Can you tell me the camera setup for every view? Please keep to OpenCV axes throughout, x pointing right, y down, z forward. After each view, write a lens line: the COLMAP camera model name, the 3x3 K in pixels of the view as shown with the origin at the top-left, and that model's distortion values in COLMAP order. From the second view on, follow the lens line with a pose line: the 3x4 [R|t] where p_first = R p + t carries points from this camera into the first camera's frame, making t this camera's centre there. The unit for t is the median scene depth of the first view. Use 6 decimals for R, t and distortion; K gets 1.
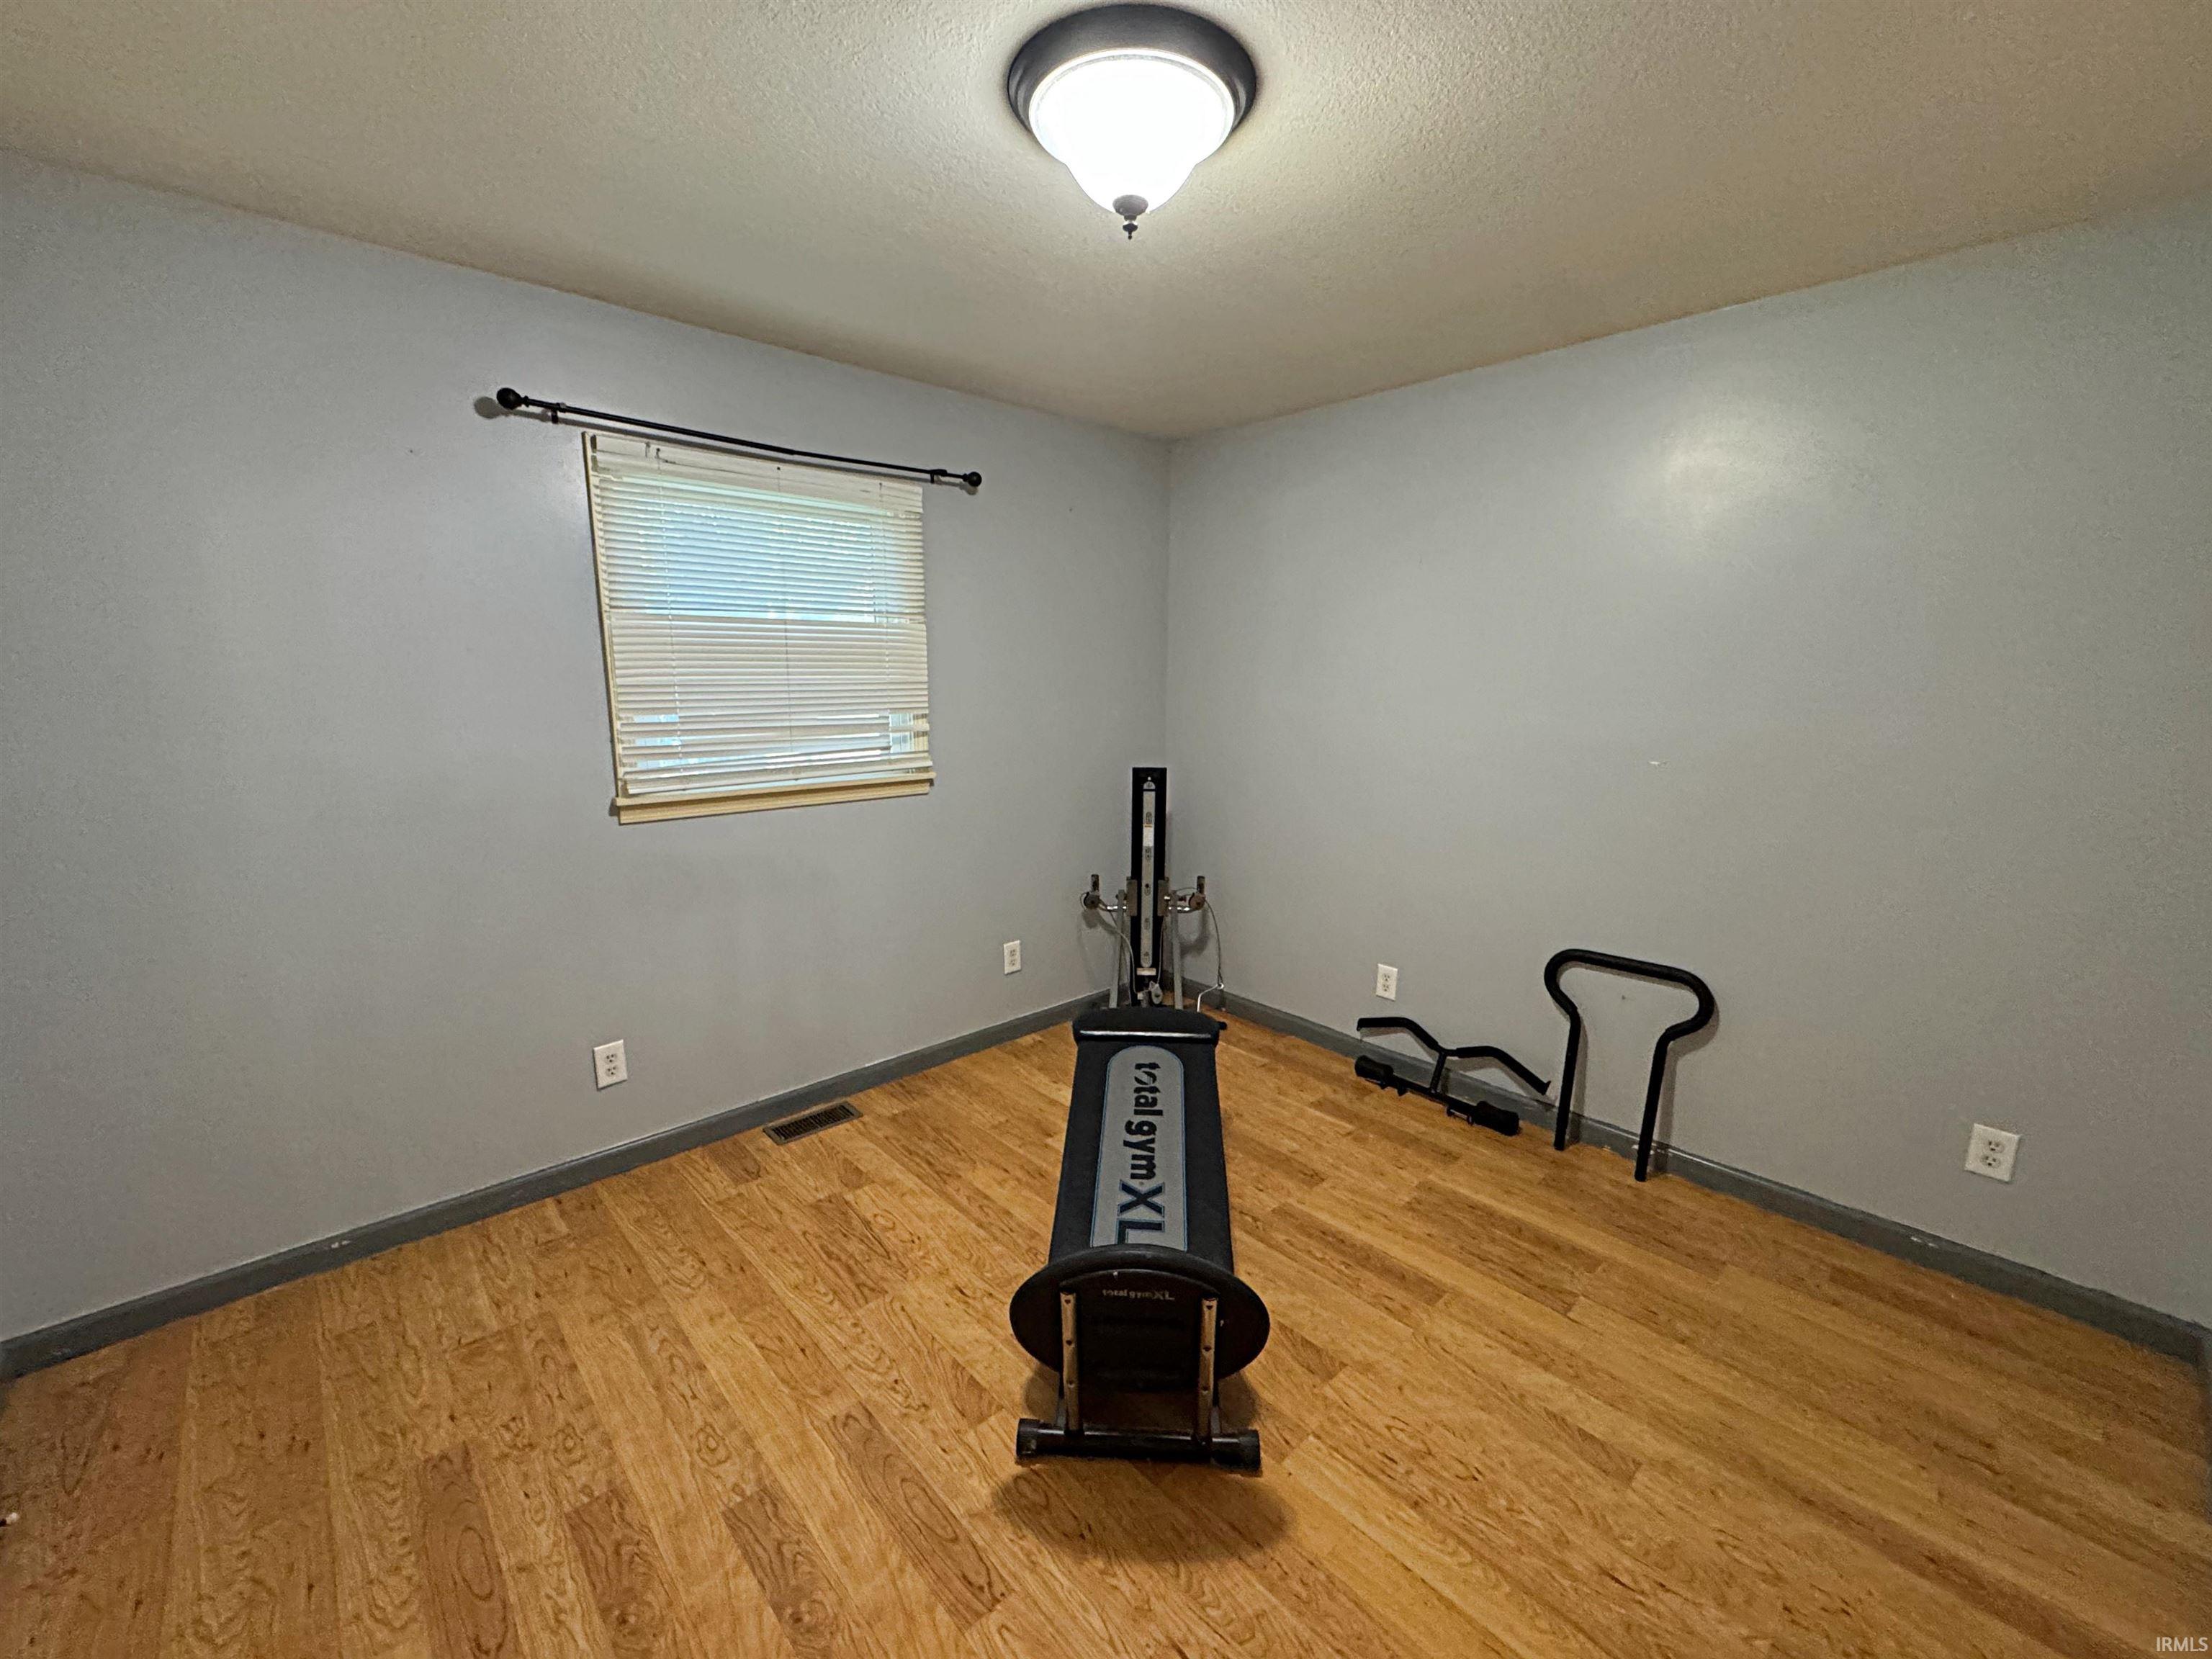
lens RADIAL K [[905.5, 0, 1106.0], [0, 905.5, 829.5], [0, 0, 1]] dist [-0.003663, -0.000047]
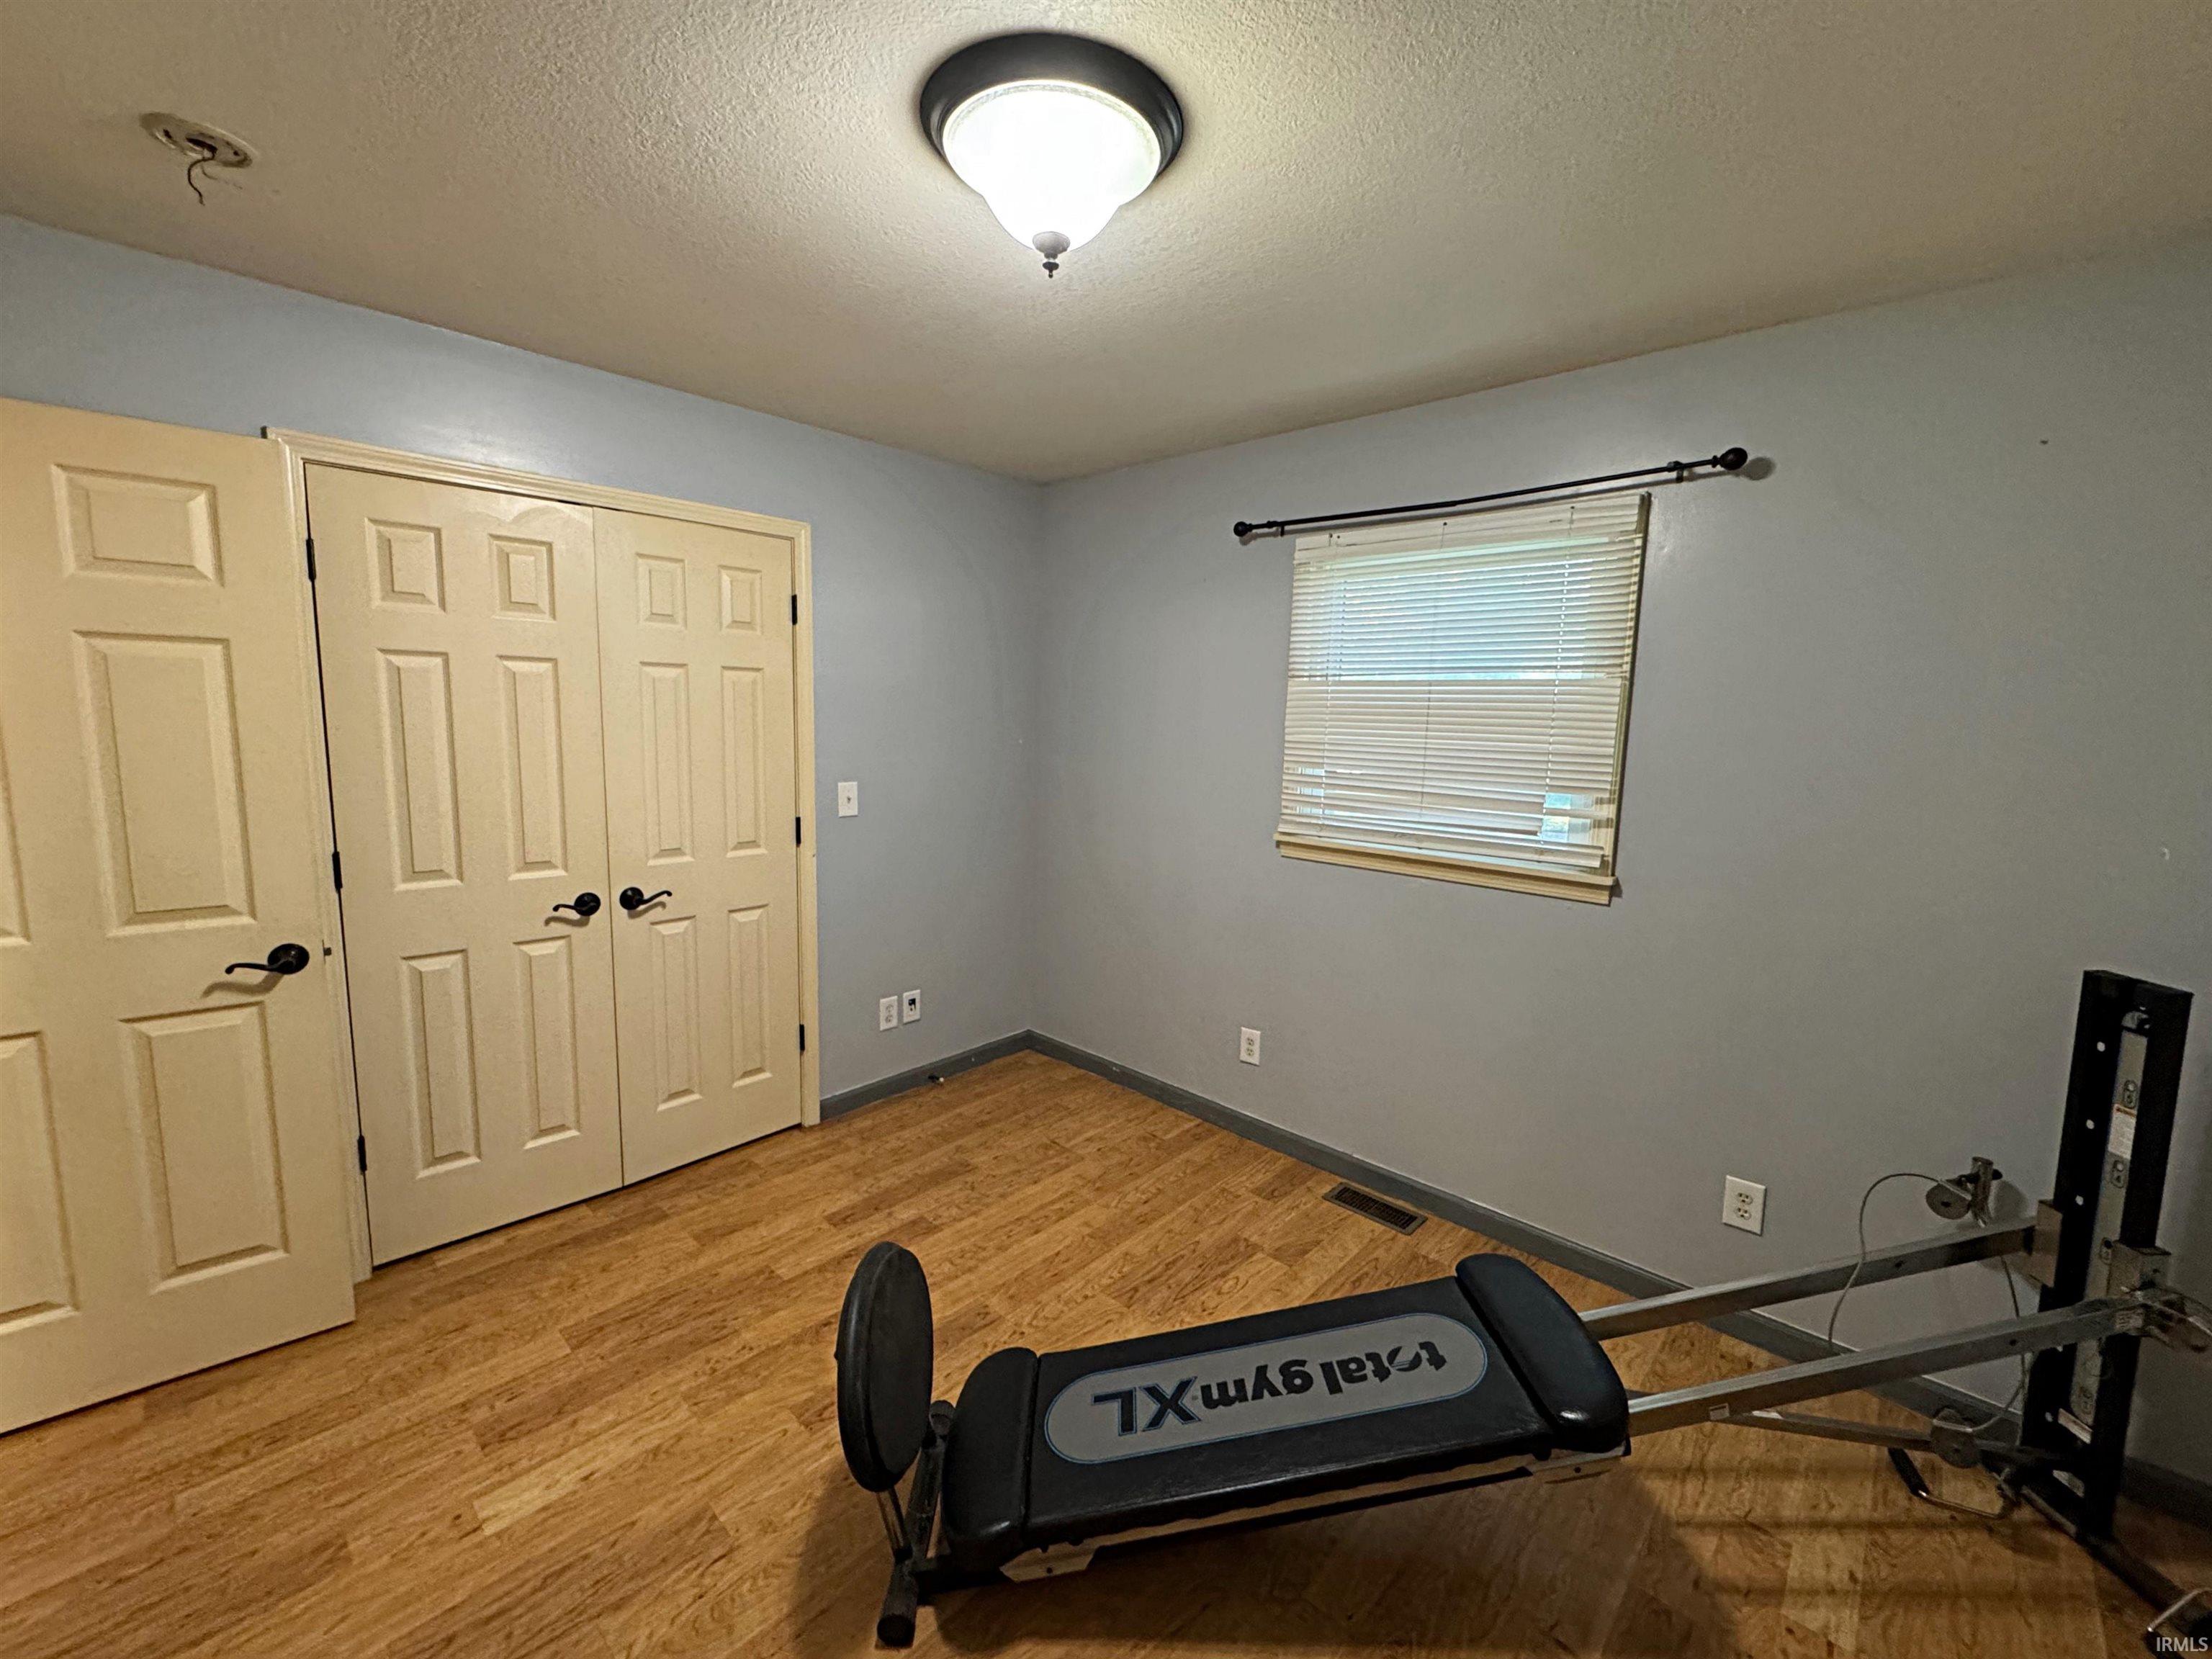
lens RADIAL K [[905.5, 0, 1106.0], [0, 905.5, 829.5], [0, 0, 1]] dist [-0.003663, -0.000047]
pose [[0.057651, 0.127117, -0.990211, 0.664882], [-0.197862, 0.973640, 0.113471, -0.136475], [0.978533, 0.189383, 0.081283, 0.700766]]
